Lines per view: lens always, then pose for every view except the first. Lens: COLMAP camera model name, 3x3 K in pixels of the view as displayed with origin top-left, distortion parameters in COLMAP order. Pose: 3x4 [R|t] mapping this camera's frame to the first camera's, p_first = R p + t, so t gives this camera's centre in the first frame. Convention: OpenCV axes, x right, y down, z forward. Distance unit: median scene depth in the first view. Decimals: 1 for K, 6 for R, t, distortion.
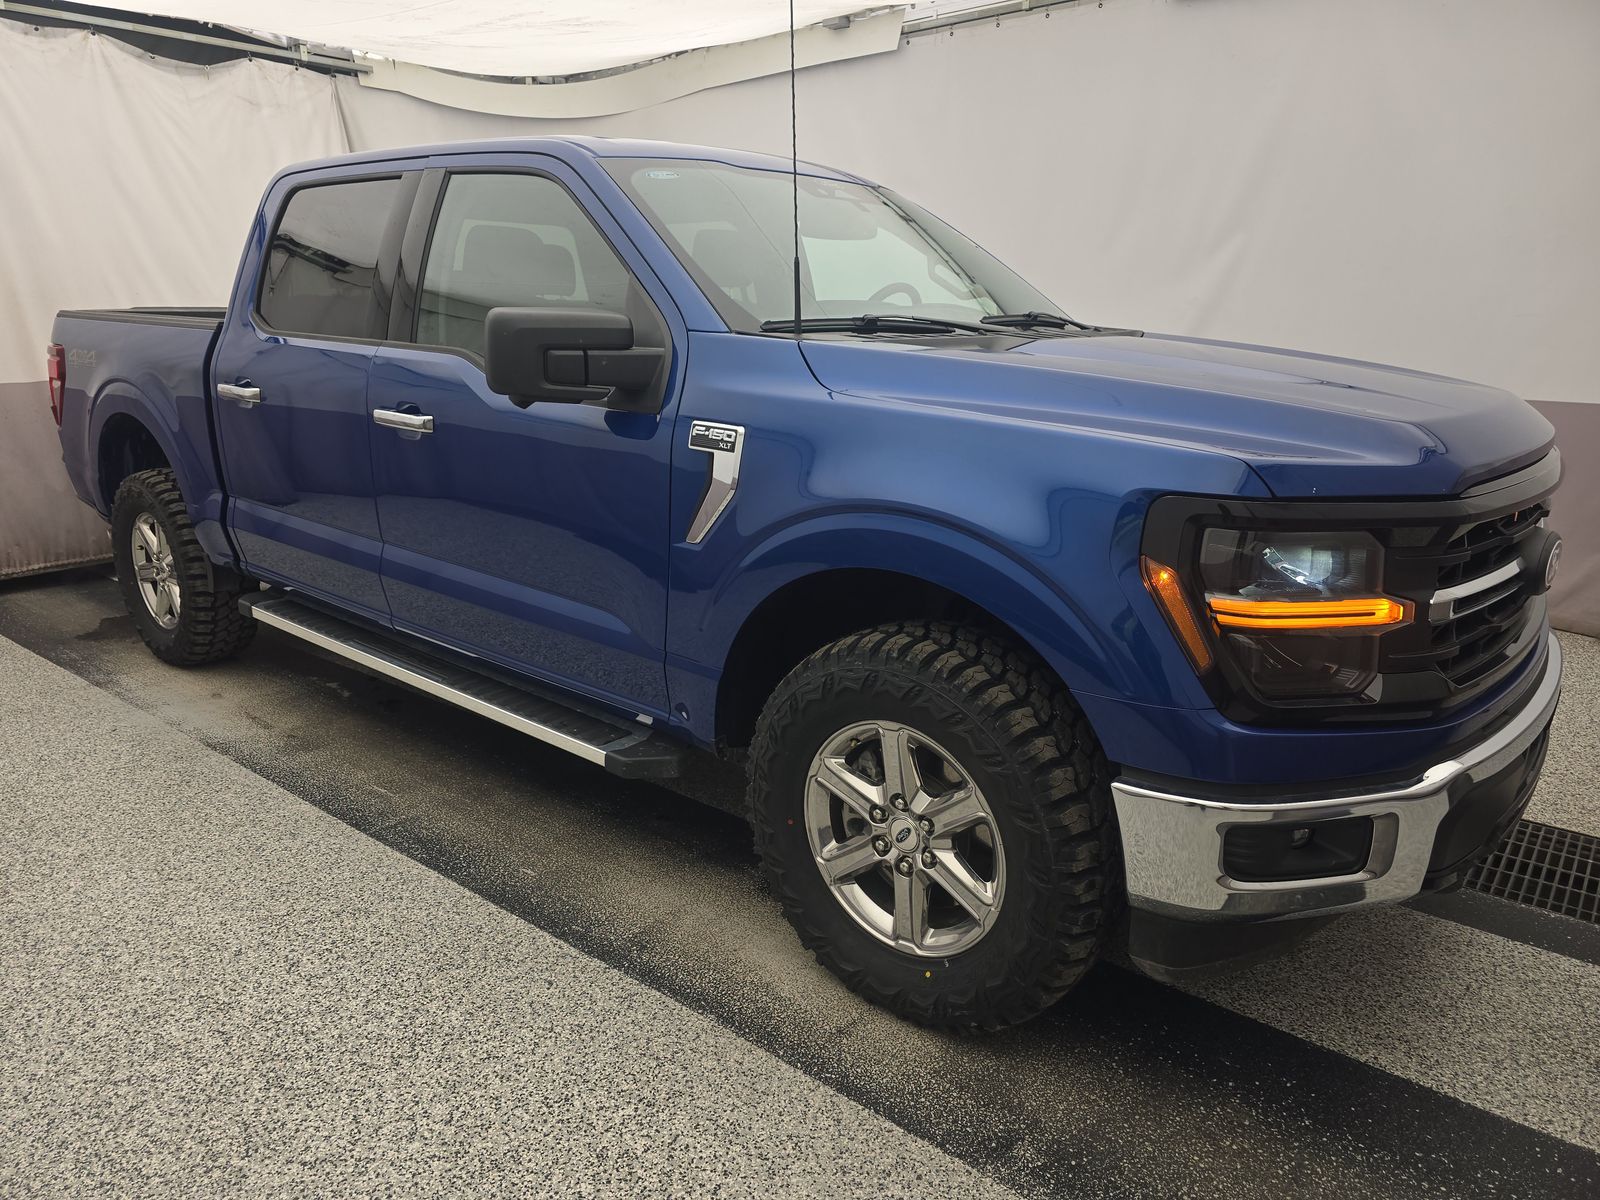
lens RADIAL K [[1073.0, 0, 798.9], [0, 1073.0, 590.8], [0, 0, 1]] dist [0.015258, -0.016638]
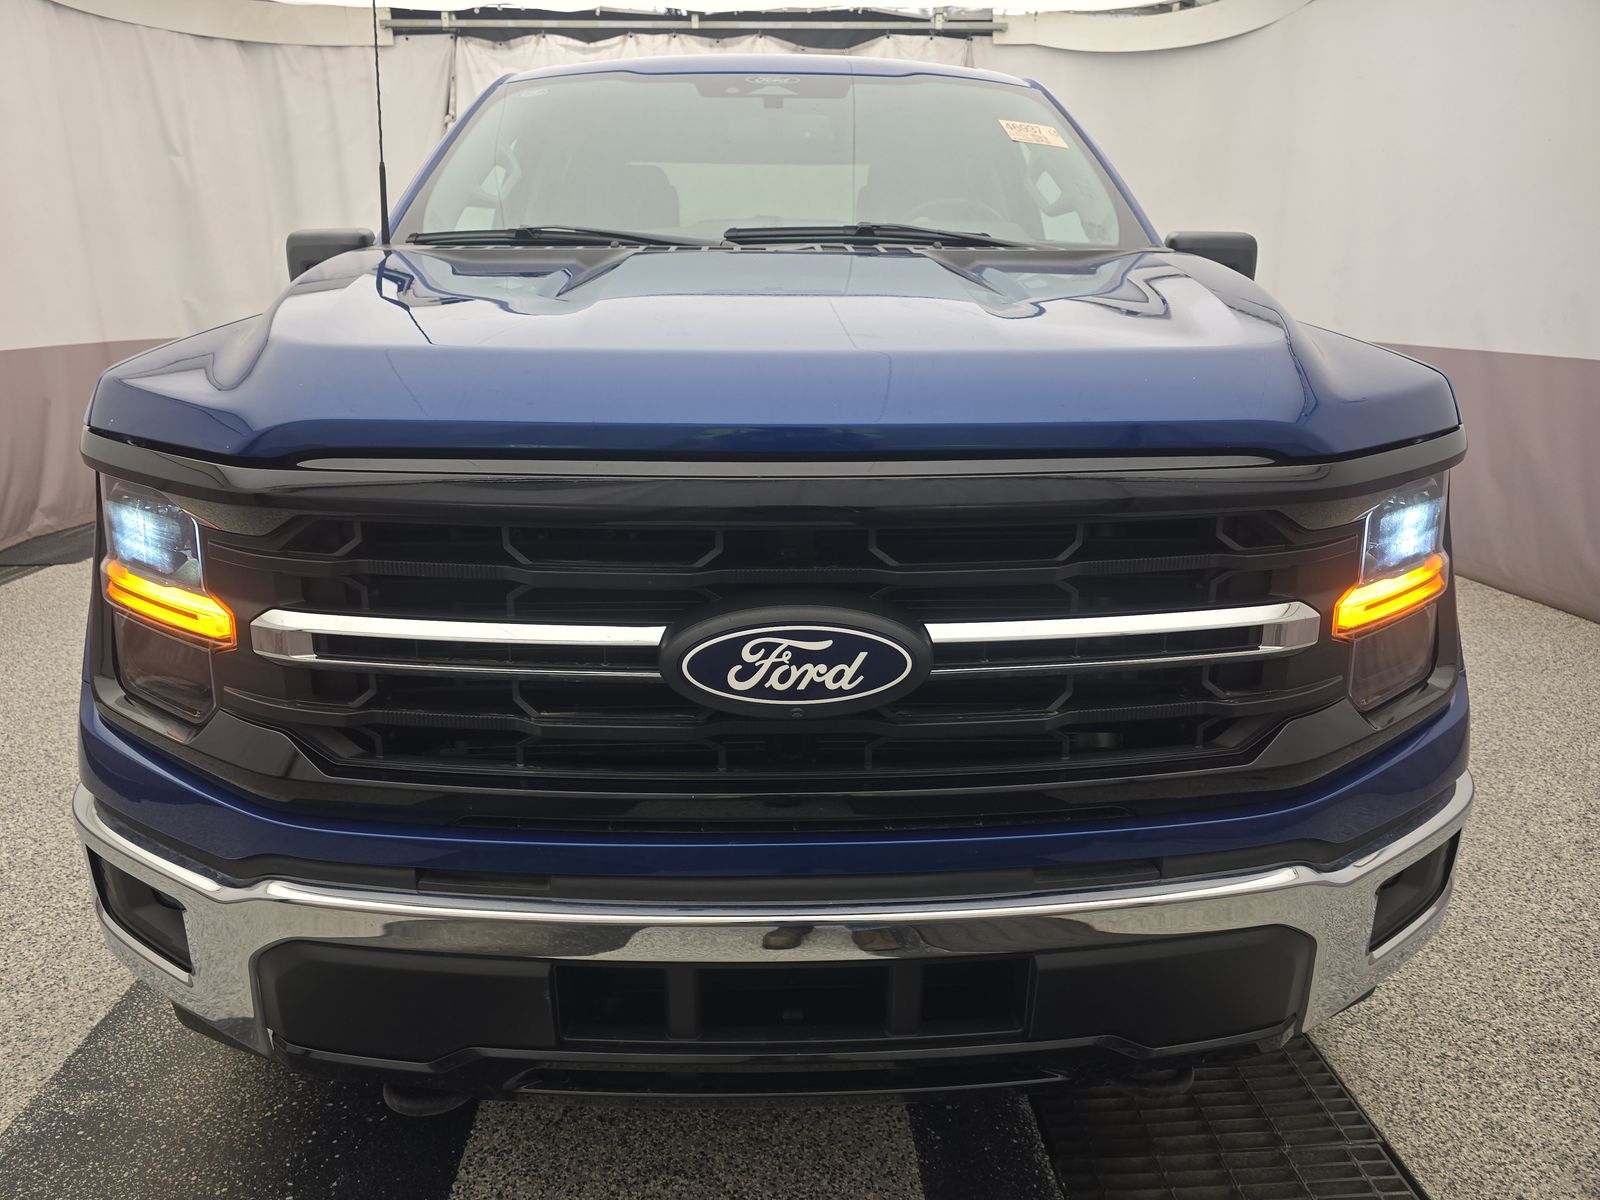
lens RADIAL K [[1073.0, 0, 801.9], [0, 1073.0, 614.3], [0, 0, 1]] dist [0.015258, -0.016638]
pose [[0.670672, 0.208669, -0.711798, 0.381294], [-0.179689, 0.976737, 0.117031, -0.038417], [0.719660, 0.049412, 0.692566, 0.241284]]
